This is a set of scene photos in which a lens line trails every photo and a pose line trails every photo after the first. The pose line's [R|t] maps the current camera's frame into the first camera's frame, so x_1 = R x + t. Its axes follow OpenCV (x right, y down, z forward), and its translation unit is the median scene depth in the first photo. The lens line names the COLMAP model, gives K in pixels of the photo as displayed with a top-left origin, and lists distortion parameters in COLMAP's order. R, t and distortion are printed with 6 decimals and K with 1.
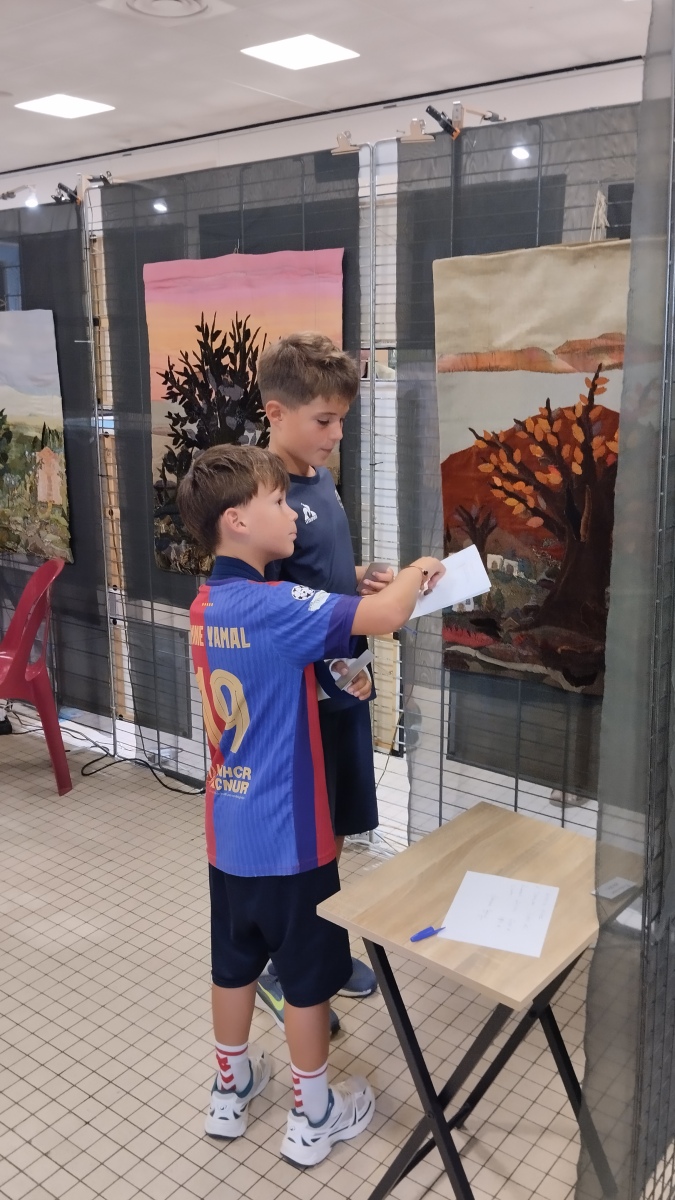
lens RADIAL K [[1005.5, 0, 337.6], [0, 1005.5, 598.9], [0, 0, 1]] dist [0.073703, -0.143915]
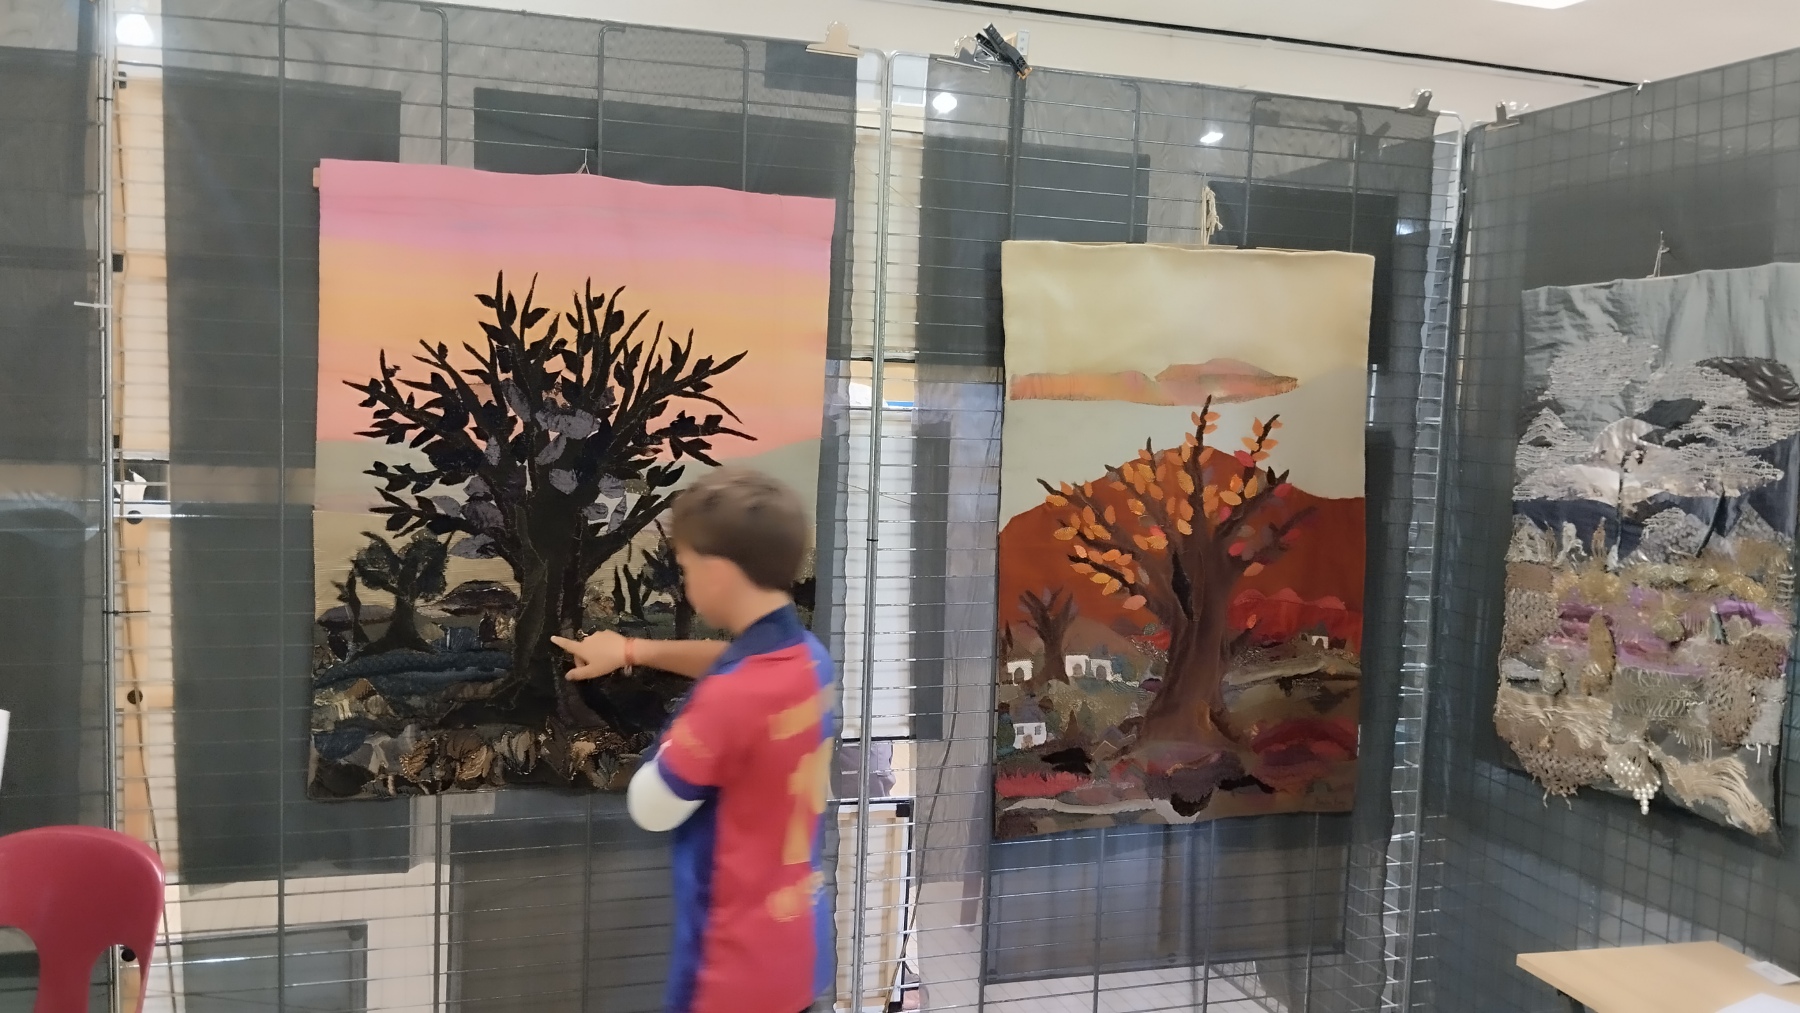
lens RADIAL K [[1508.2, 0, 911.9], [0, 1508.2, 541.5], [0, 0, 1]] dist [0.073703, -0.143915]
pose [[0.560176, -0.052945, 0.826680, -0.753023], [0.160585, 0.985965, -0.045670, -0.090029], [-0.812659, 0.158336, 0.560816, 0.477303]]
